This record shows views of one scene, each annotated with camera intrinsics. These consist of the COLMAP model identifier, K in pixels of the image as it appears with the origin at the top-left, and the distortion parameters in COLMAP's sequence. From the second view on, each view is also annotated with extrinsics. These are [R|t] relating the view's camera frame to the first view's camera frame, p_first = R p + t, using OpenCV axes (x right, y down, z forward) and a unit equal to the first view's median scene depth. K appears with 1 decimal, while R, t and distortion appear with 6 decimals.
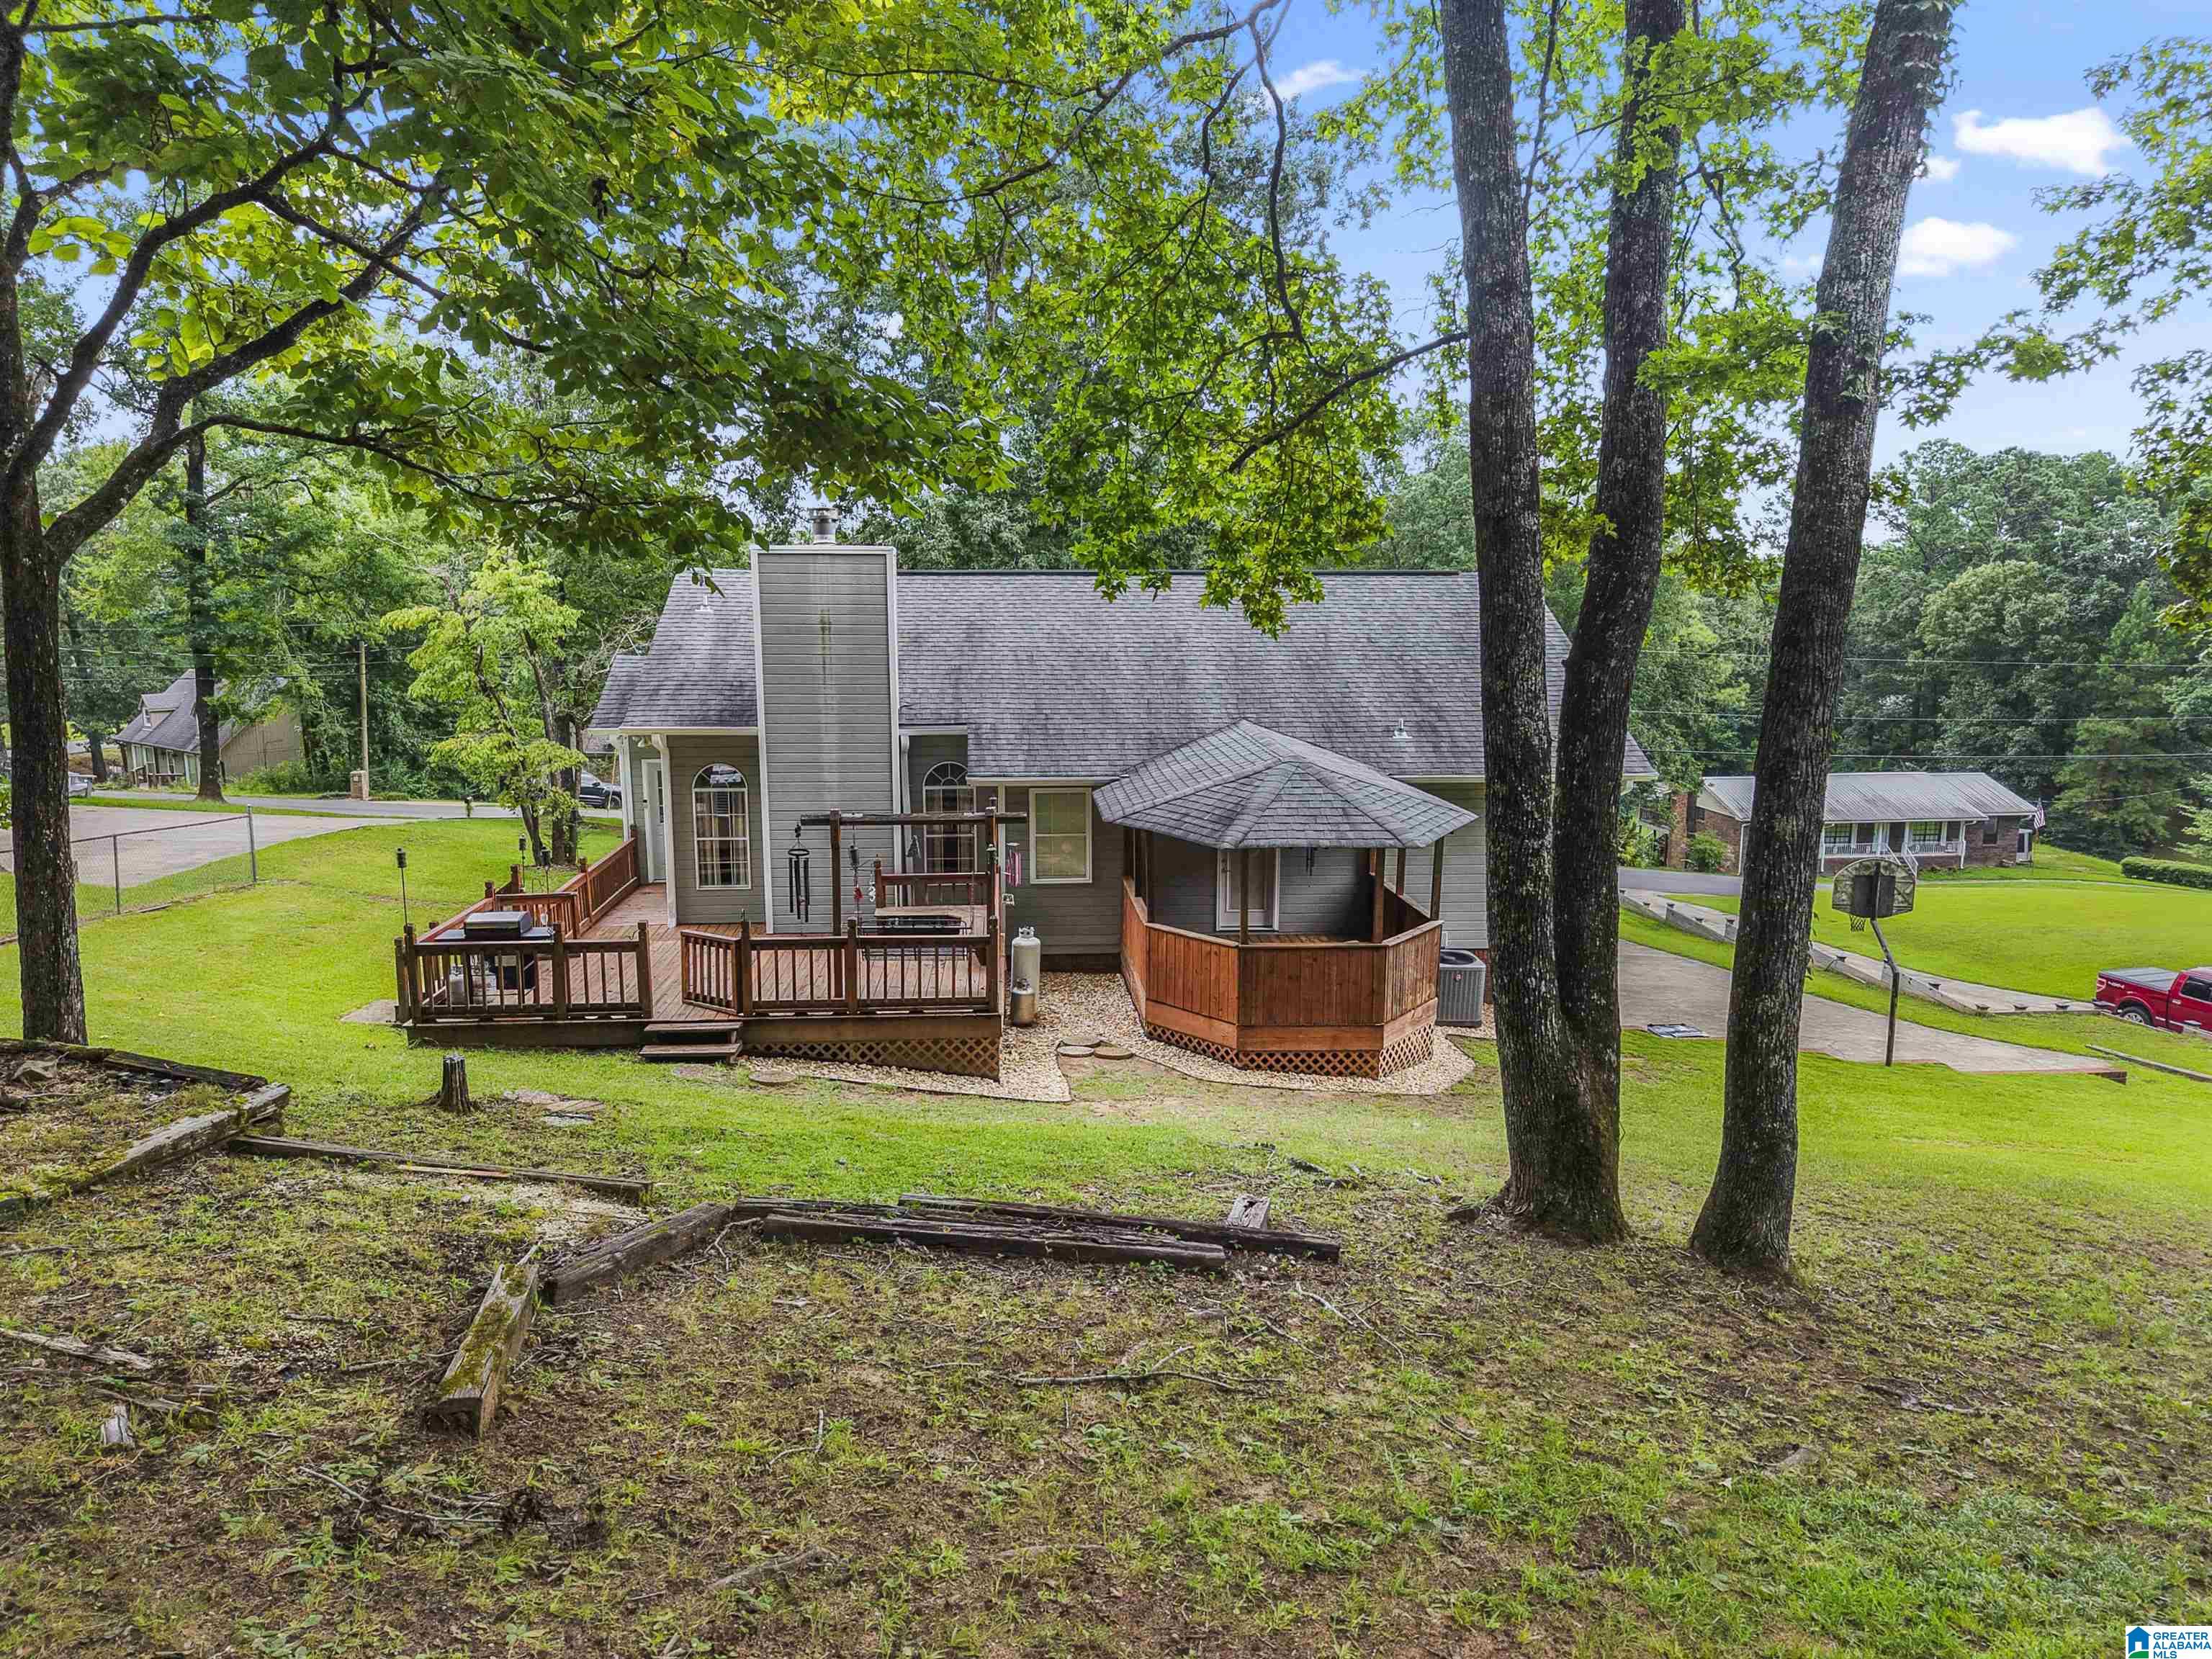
lens RADIAL K [[1492.3, 0, 1106.0], [0, 1492.3, 829.5], [0, 0, 1]] dist [0.004732, -0.000270]
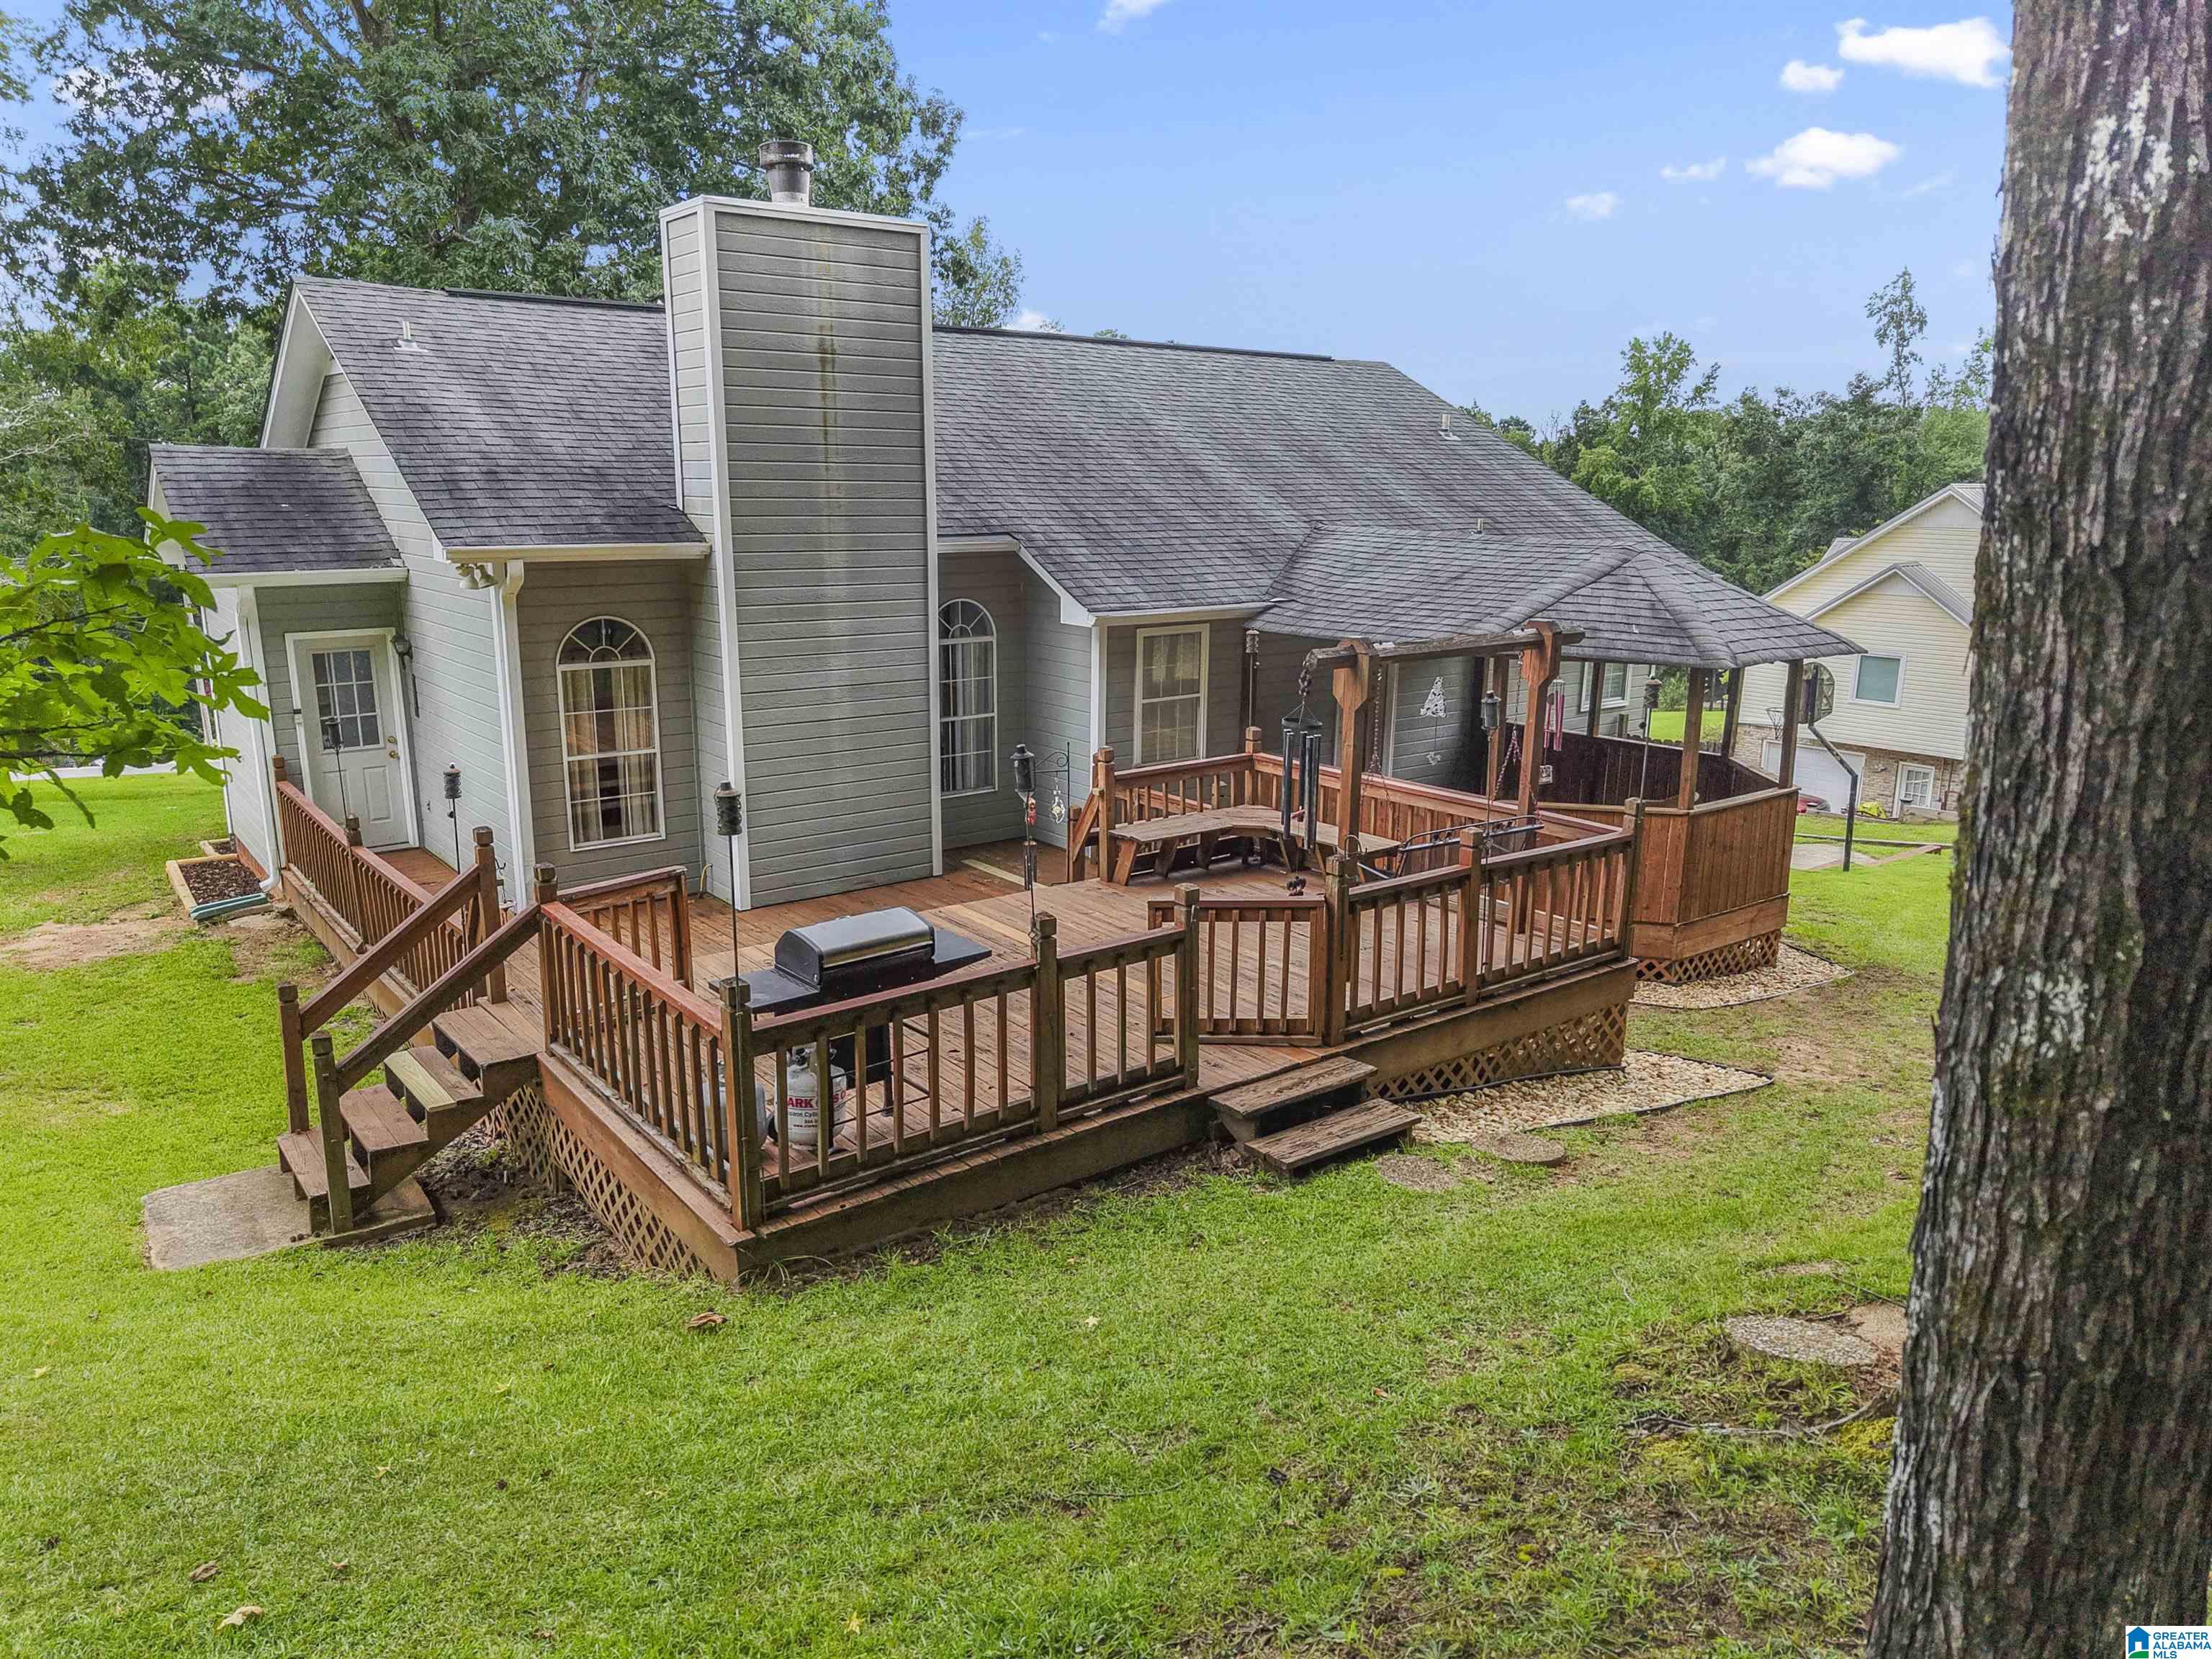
lens RADIAL K [[1492.3, 0, 1106.0], [0, 1492.3, 829.5], [0, 0, 1]] dist [0.004732, -0.000270]
pose [[0.838029, -0.114615, 0.533451, -0.560192], [0.084778, 0.993167, 0.080204, 0.006828], [-0.538998, -0.021988, 0.842020, 0.616096]]
